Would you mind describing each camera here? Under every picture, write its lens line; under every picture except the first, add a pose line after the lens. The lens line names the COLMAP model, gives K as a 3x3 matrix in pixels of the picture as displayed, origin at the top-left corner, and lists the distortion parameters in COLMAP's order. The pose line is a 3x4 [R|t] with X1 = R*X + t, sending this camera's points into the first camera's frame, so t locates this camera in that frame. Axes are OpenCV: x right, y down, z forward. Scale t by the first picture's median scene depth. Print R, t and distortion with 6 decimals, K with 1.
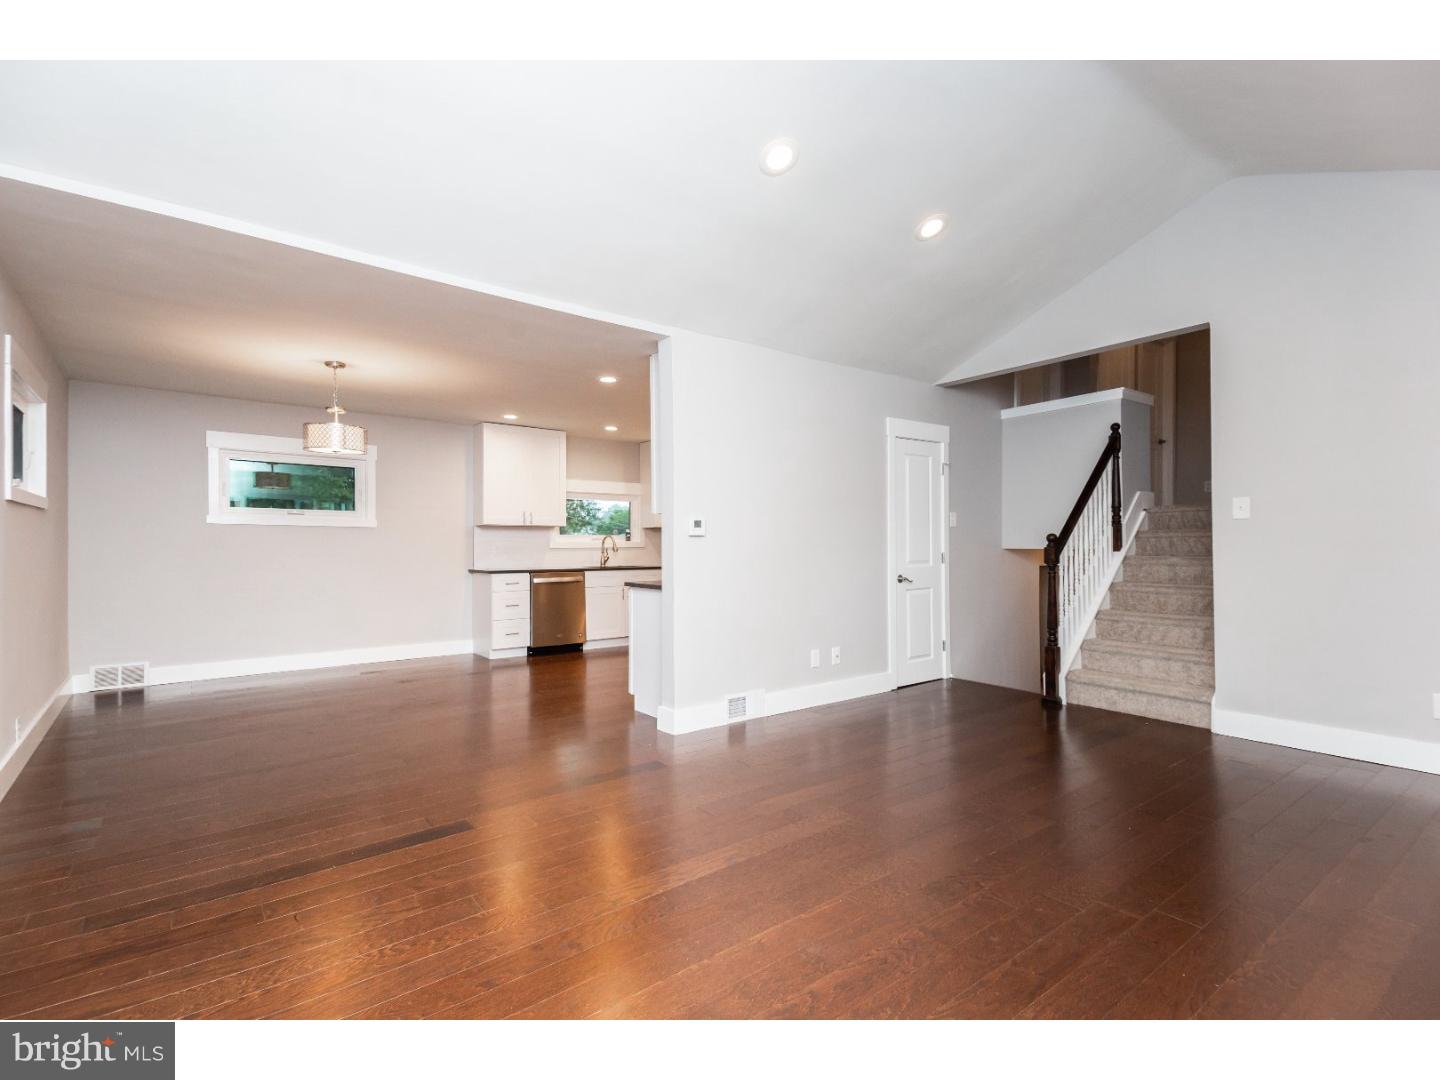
lens RADIAL K [[674.2, 0, 720.0], [0, 674.2, 540.0], [0, 0, 1]] dist [0.064042, -0.000136]
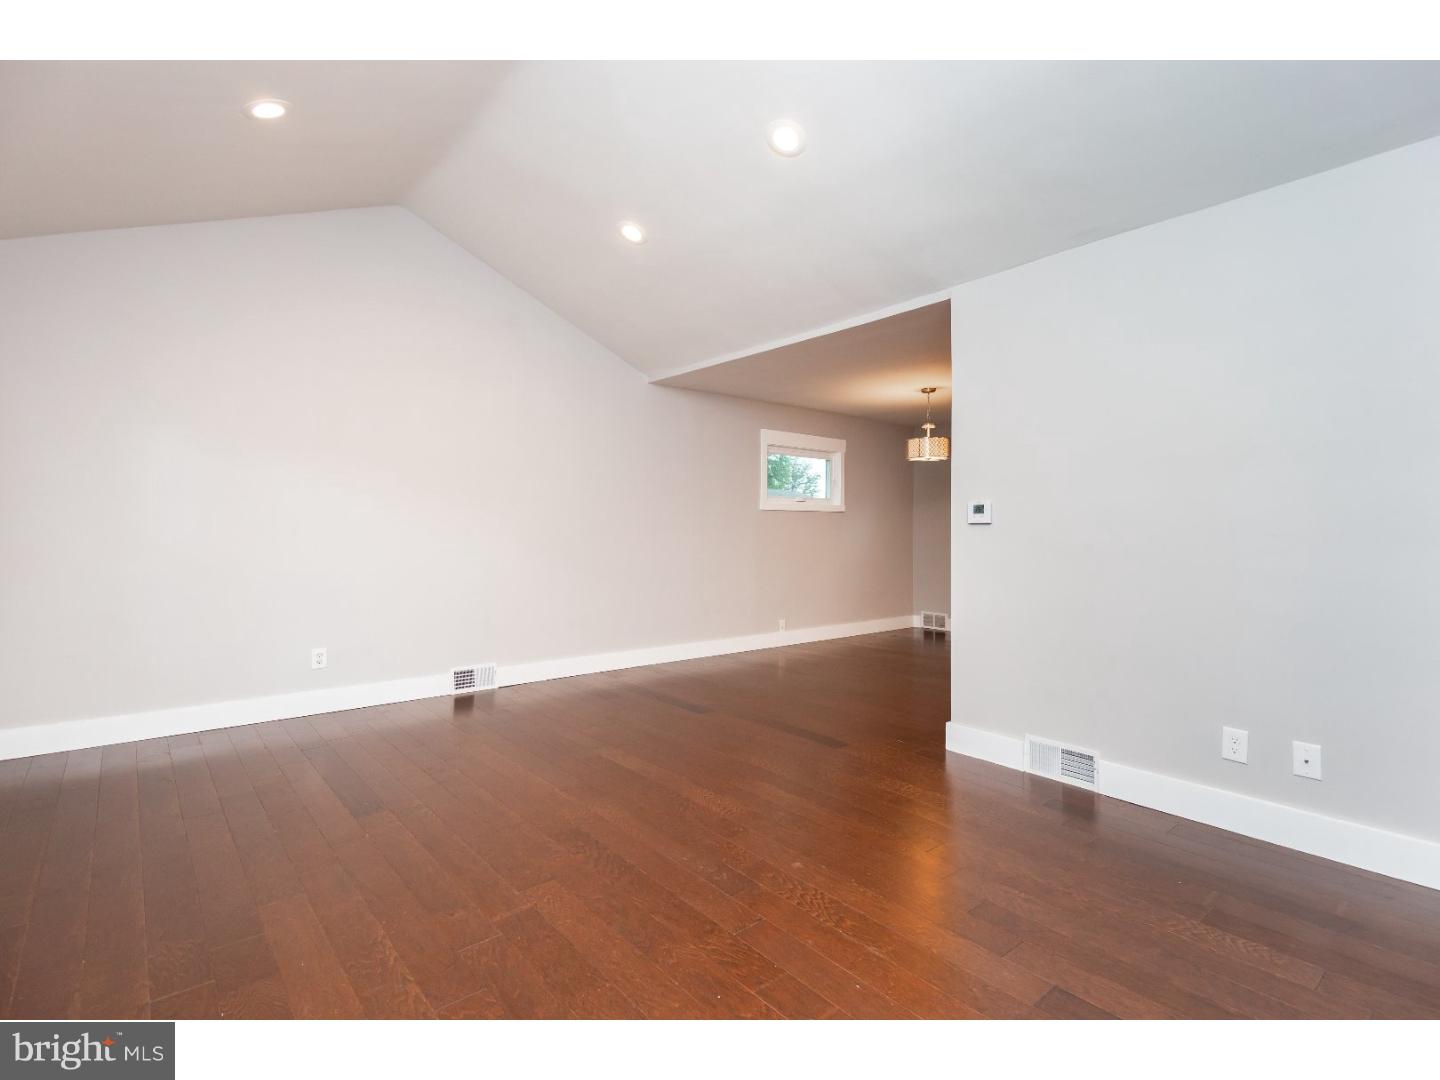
lens RADIAL K [[703.0, 0, 720.0], [0, 703.0, 540.0], [0, 0, 1]] dist [-0.020141, -0.000912]
pose [[0.013596, 0.012389, -0.999831, 0.519790], [0.001115, 0.999922, 0.012406, 0.001776], [0.999907, -0.001284, 0.013581, 0.430991]]
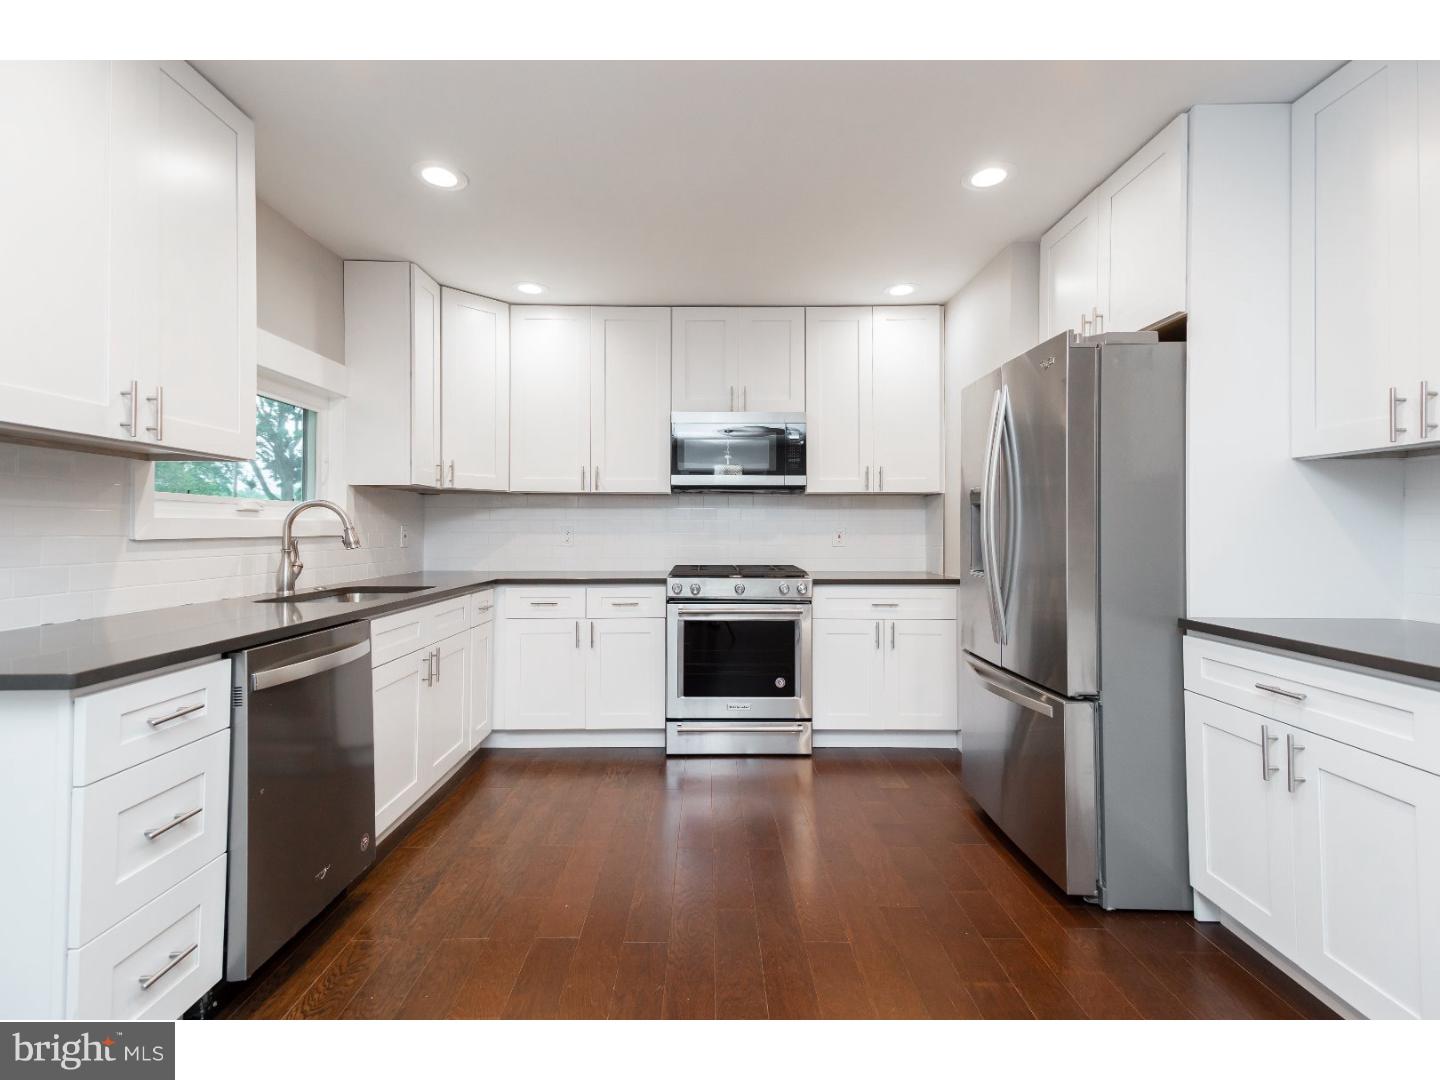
lens RADIAL K [[686.3, 0, 720.2], [0, 686.3, 526.1], [0, 0, 1]] dist [0.050558, -0.000327]
pose [[0.604971, 0.012343, 0.796152, -0.383501], [-0.009672, 0.999920, -0.008153, 0.008384], [-0.796189, -0.002768, 0.605042, 0.759390]]
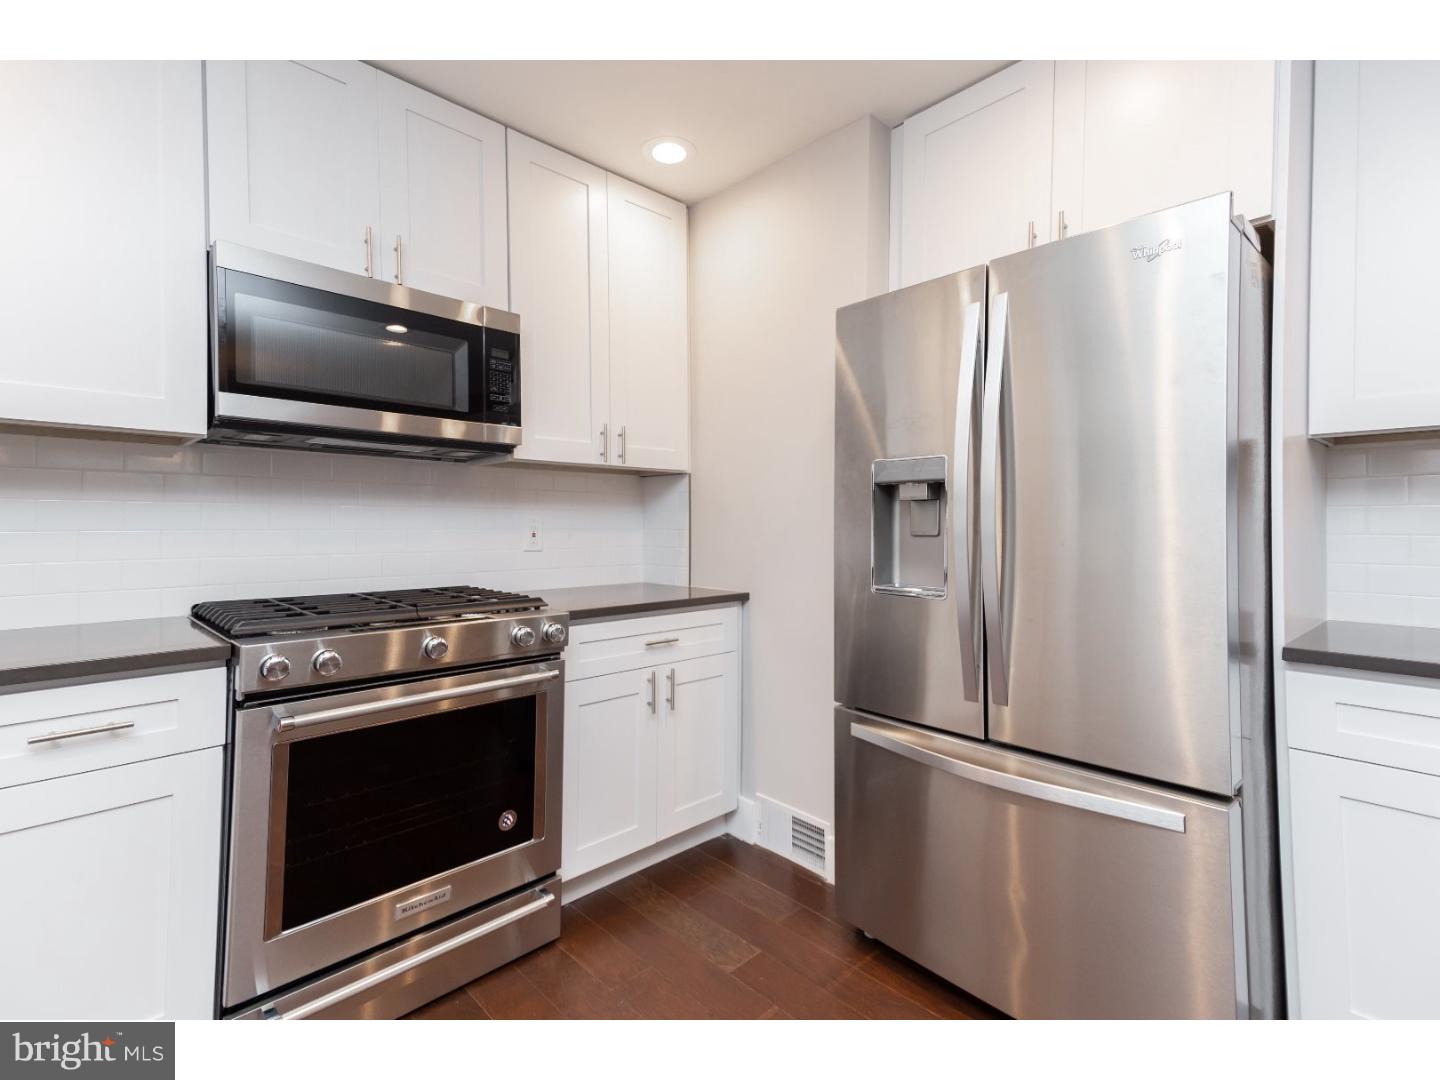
lens RADIAL K [[686.3, 0, 720.2], [0, 686.3, 526.1], [0, 0, 1]] dist [0.050558, -0.000327]
pose [[-0.110532, 0.007971, 0.993841, -0.215751], [-0.003390, 0.999959, -0.008397, 0.009563], [-0.993867, -0.004297, -0.110501, 0.991205]]
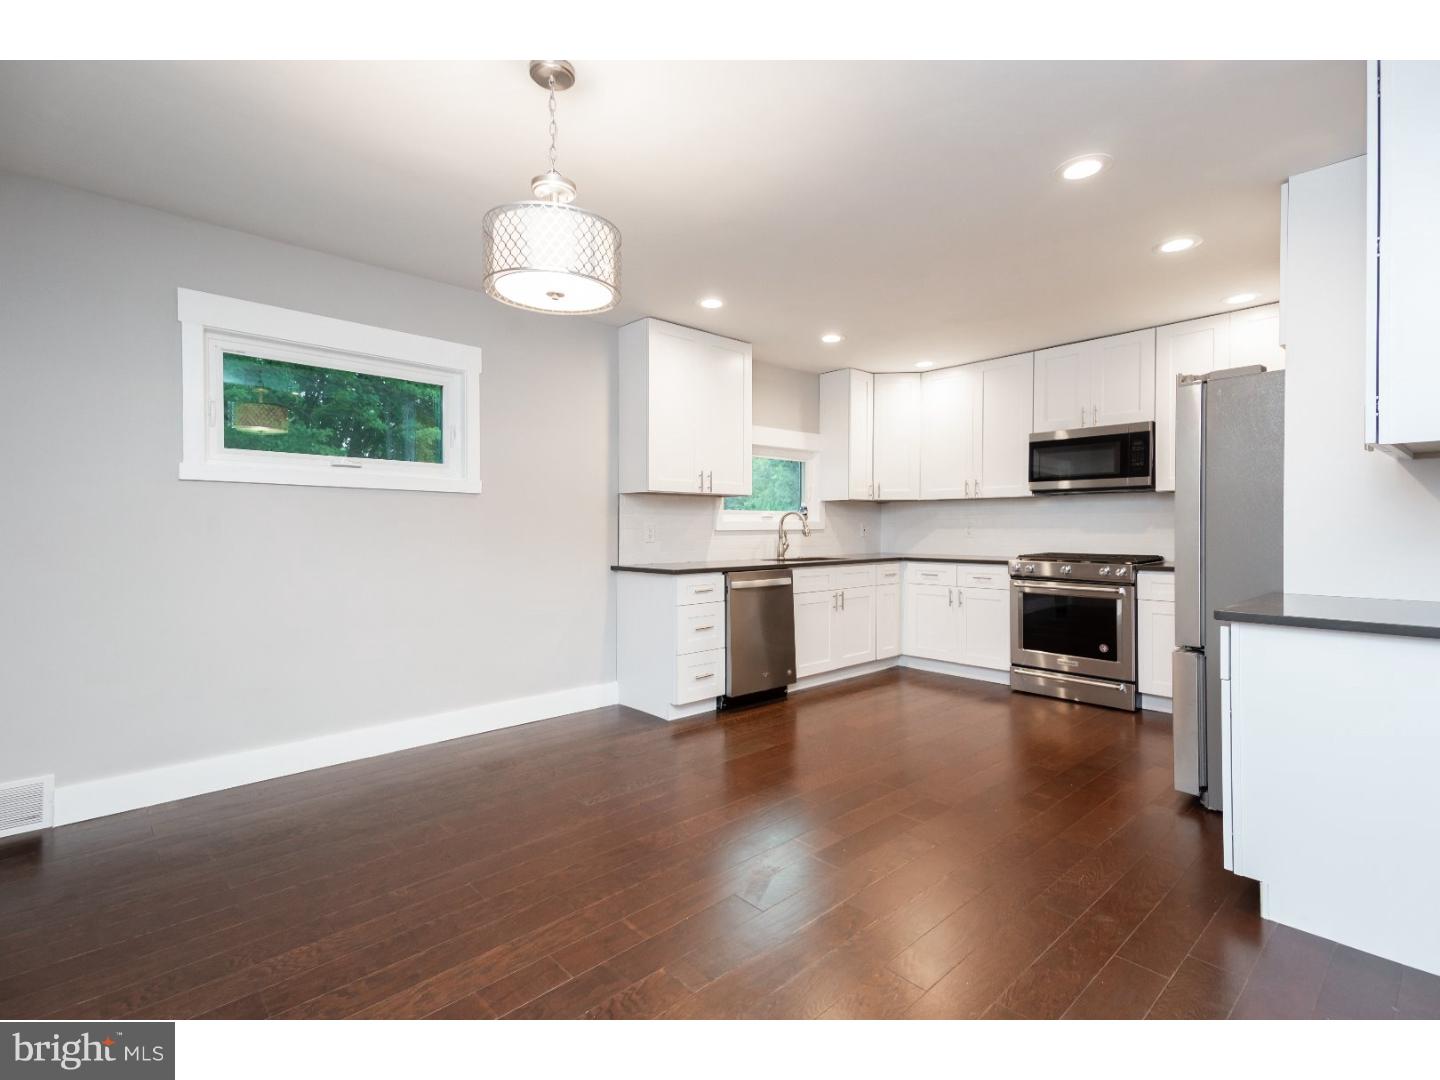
lens RADIAL K [[686.3, 0, 720.2], [0, 686.3, 526.1], [0, 0, 1]] dist [0.050558, -0.000327]
pose [[0.996513, 0.000598, 0.083436, -0.348606], [-0.000942, 0.999991, 0.004090, 0.006016], [-0.083432, -0.004154, 0.996505, 0.413999]]
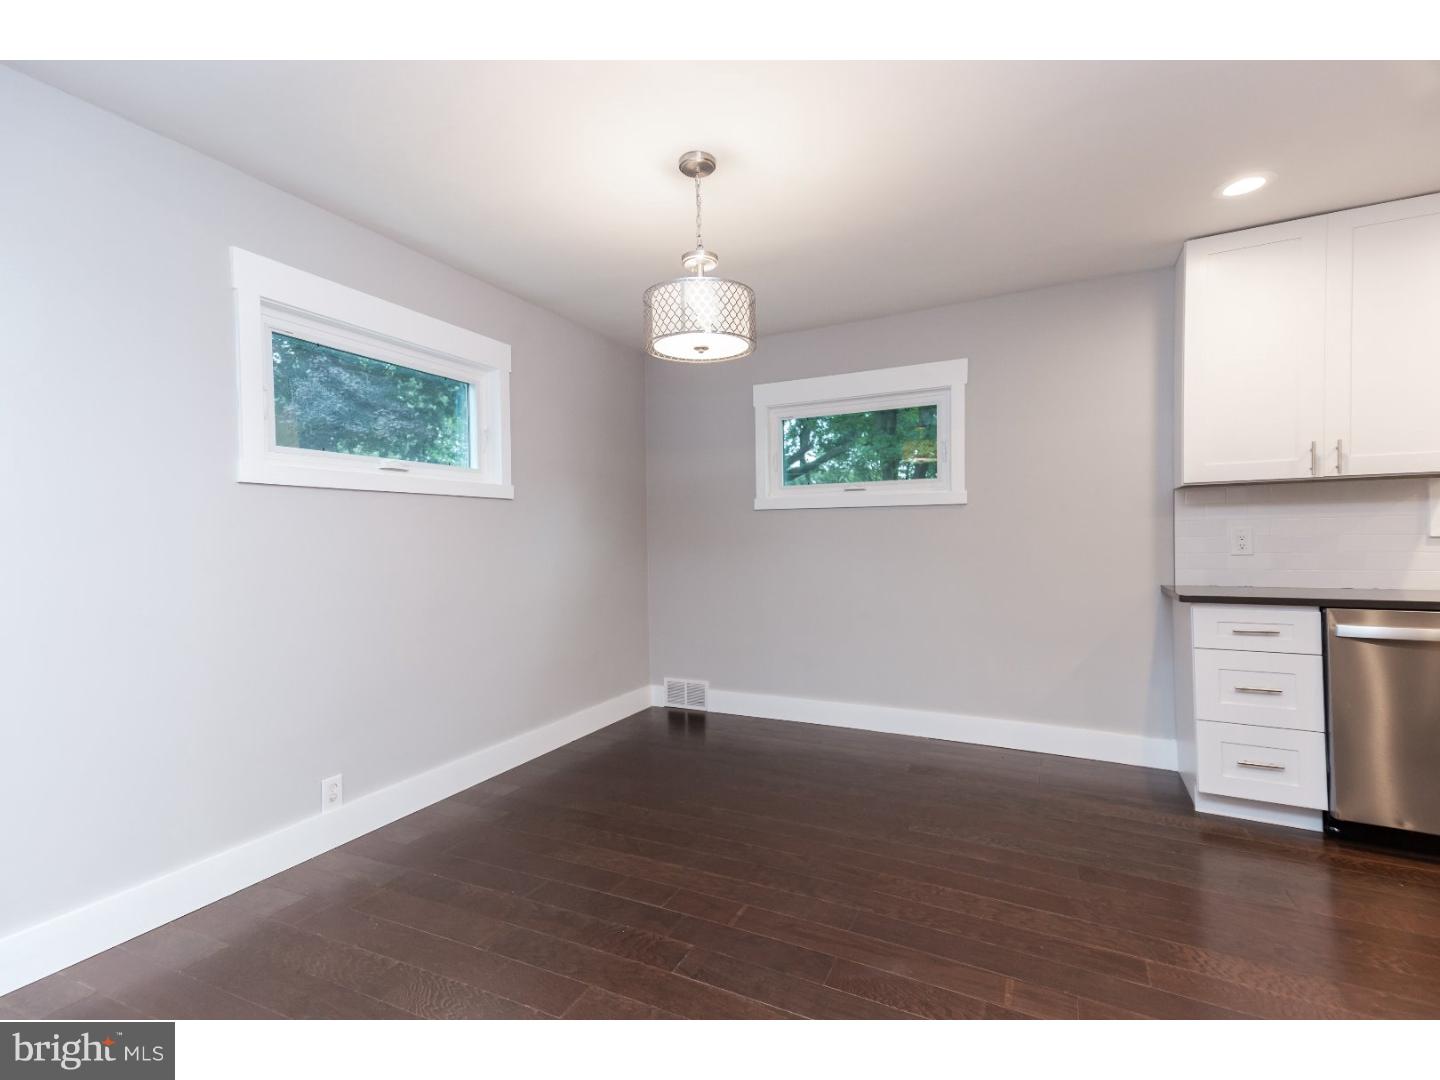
lens RADIAL K [[674.2, 0, 720.0], [0, 674.2, 540.0], [0, 0, 1]] dist [0.064042, -0.000136]
pose [[0.420992, -0.004909, -0.907051, -0.077719], [0.021987, 0.999747, 0.004794, 0.004283], [0.906798, -0.021962, 0.420994, 0.574283]]
